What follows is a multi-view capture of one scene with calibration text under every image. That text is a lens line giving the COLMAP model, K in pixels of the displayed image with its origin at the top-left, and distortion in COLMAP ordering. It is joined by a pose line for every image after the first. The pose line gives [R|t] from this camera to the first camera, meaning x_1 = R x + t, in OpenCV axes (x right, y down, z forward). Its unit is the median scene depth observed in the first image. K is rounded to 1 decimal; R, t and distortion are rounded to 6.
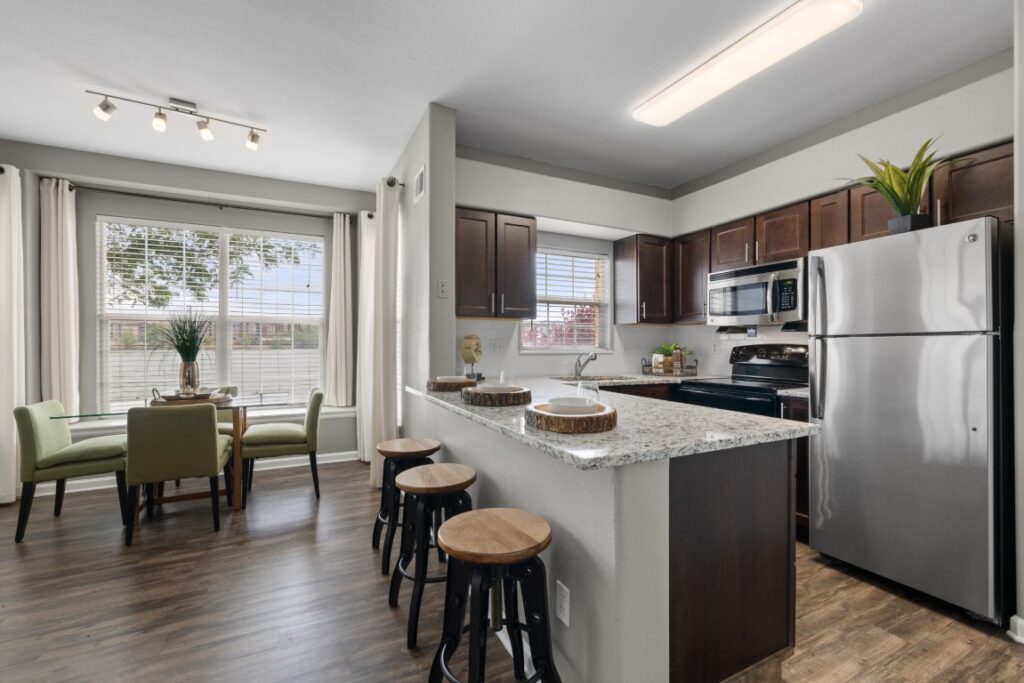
lens RADIAL K [[438.9, 0, 511.5], [0, 438.9, 344.1], [0, 0, 1]] dist [0.003990, -0.000147]
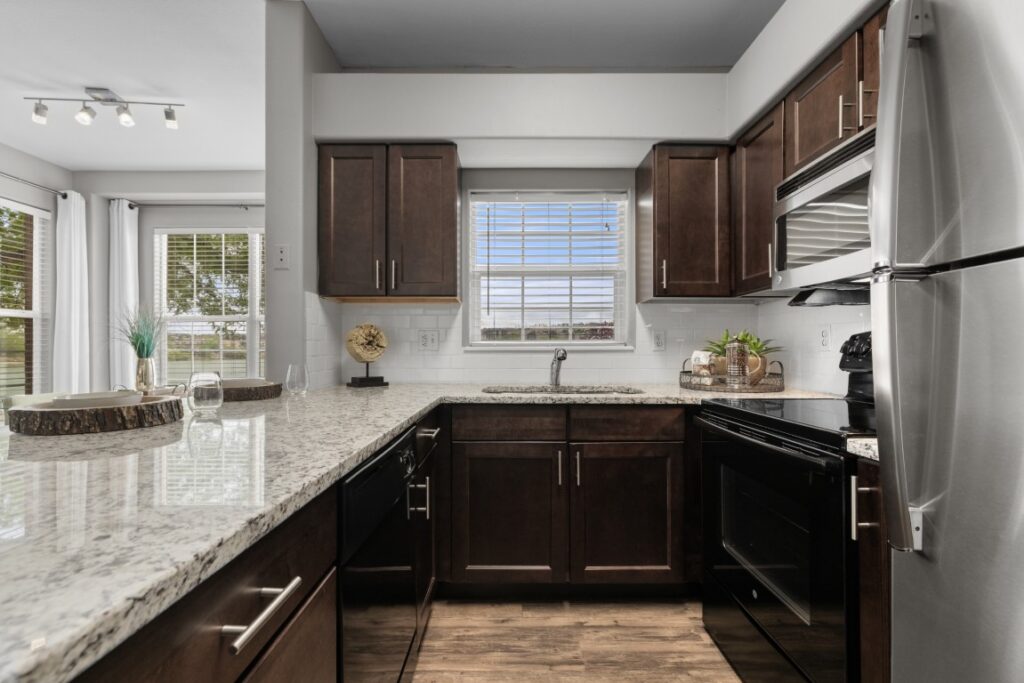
lens RADIAL K [[438.9, 0, 517.1], [0, 438.9, 347.0], [0, 0, 1]] dist [0.003990, -0.000147]
pose [[0.899148, -0.007274, -0.437585, 0.390674], [0.005919, 0.999973, -0.004461, 0.019808], [0.437606, 0.001421, 0.899166, 0.413449]]
